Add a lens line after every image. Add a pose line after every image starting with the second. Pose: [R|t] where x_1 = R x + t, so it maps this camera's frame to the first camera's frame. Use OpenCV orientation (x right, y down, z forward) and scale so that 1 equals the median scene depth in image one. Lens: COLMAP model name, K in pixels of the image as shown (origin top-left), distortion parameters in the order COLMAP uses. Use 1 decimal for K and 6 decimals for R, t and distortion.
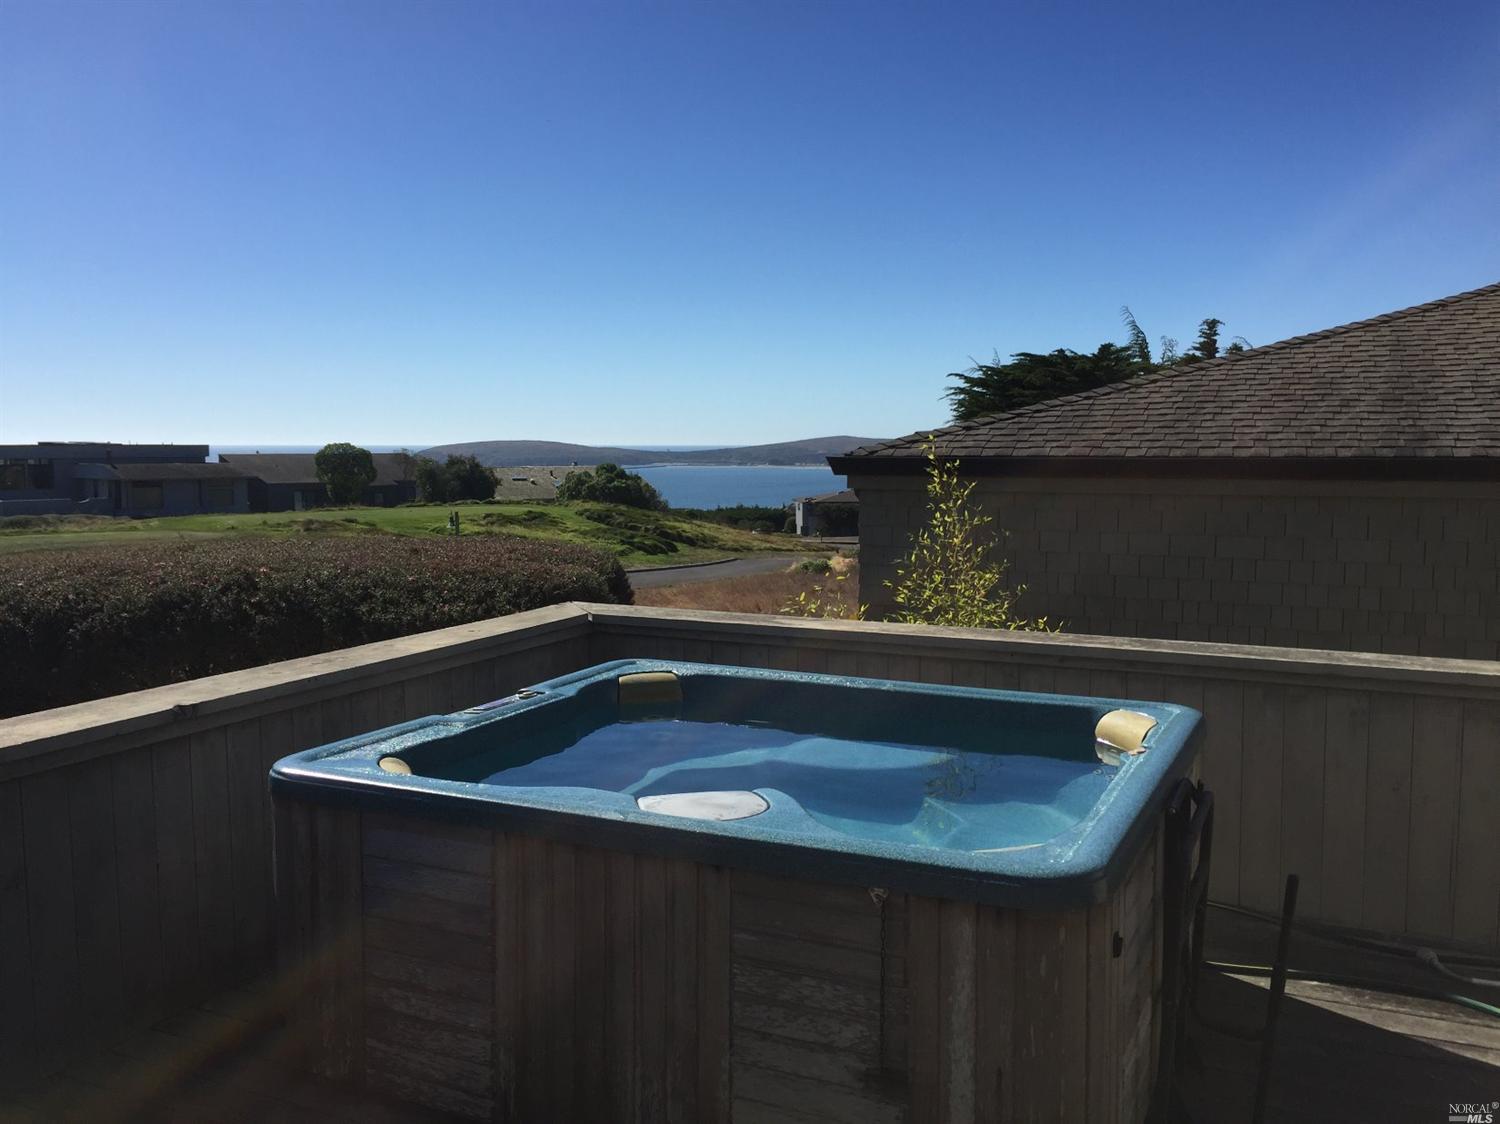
lens RADIAL K [[1284.5, 0, 746.5], [0, 1284.5, 552.9], [0, 0, 1]] dist [0.104626, -0.143341]
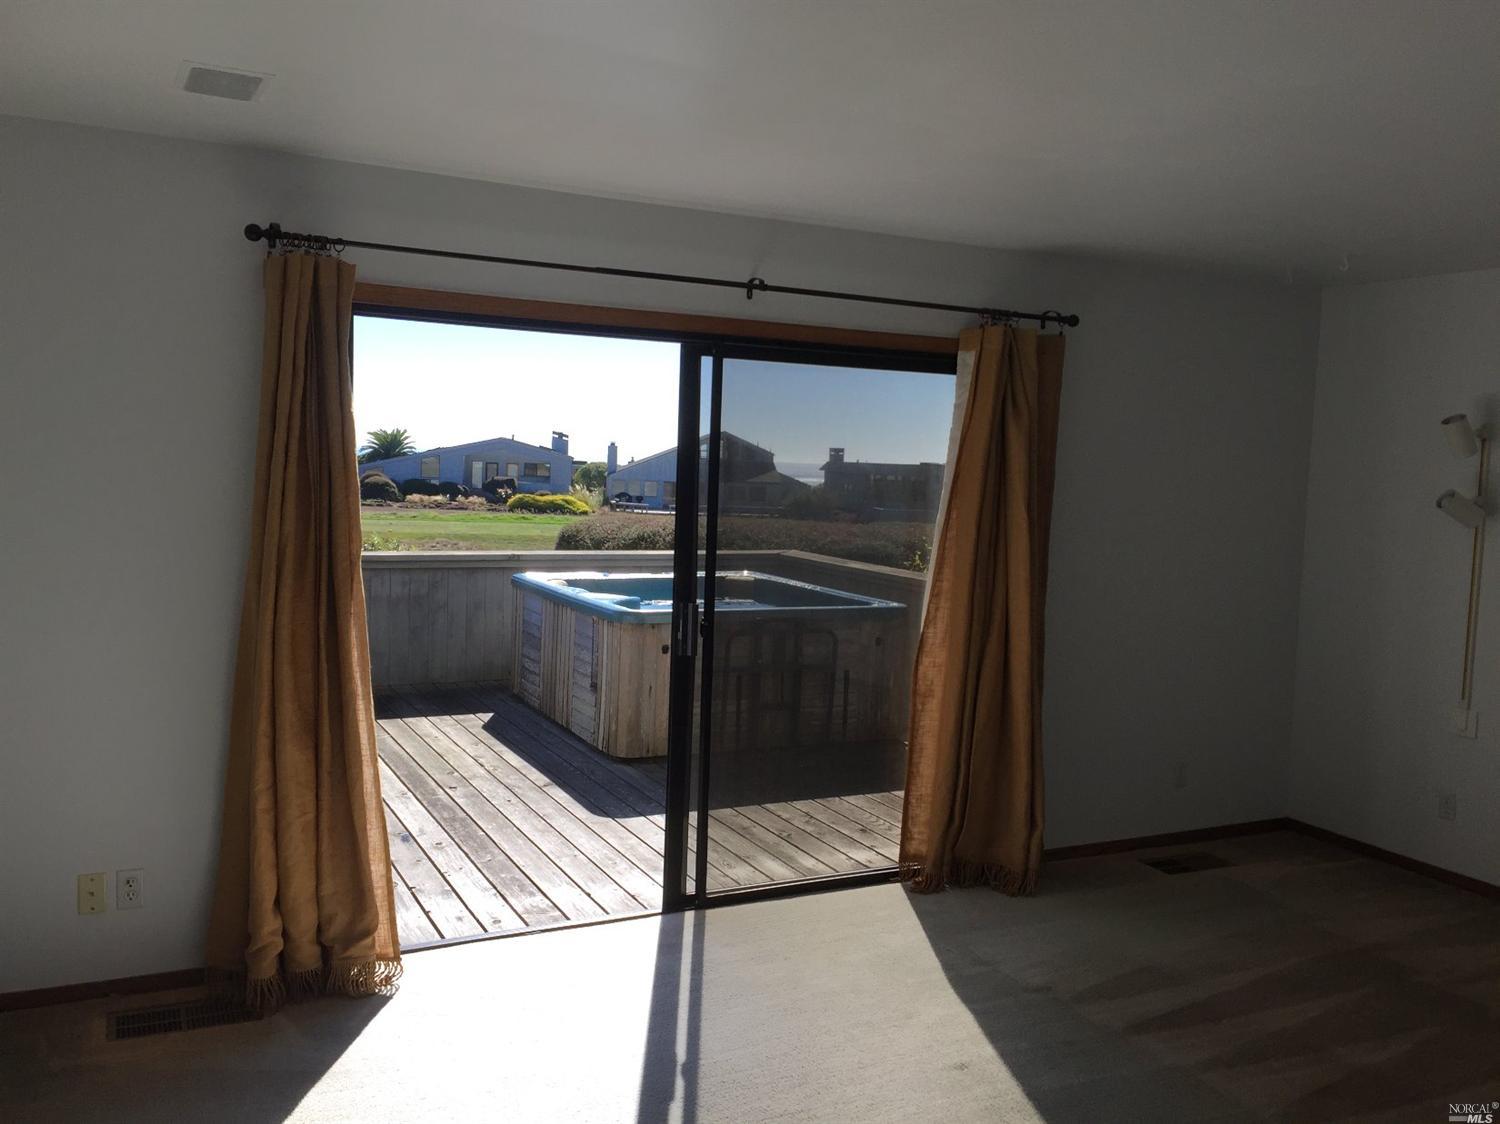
lens RADIAL K [[1284.5, 0, 746.5], [0, 1284.5, 552.9], [0, 0, 1]] dist [0.104626, -0.143341]
pose [[0.791472, 0.078013, -0.606206, 1.448261], [-0.091363, 0.995778, 0.008862, 0.054007], [0.604338, 0.048371, 0.795258, -0.707711]]
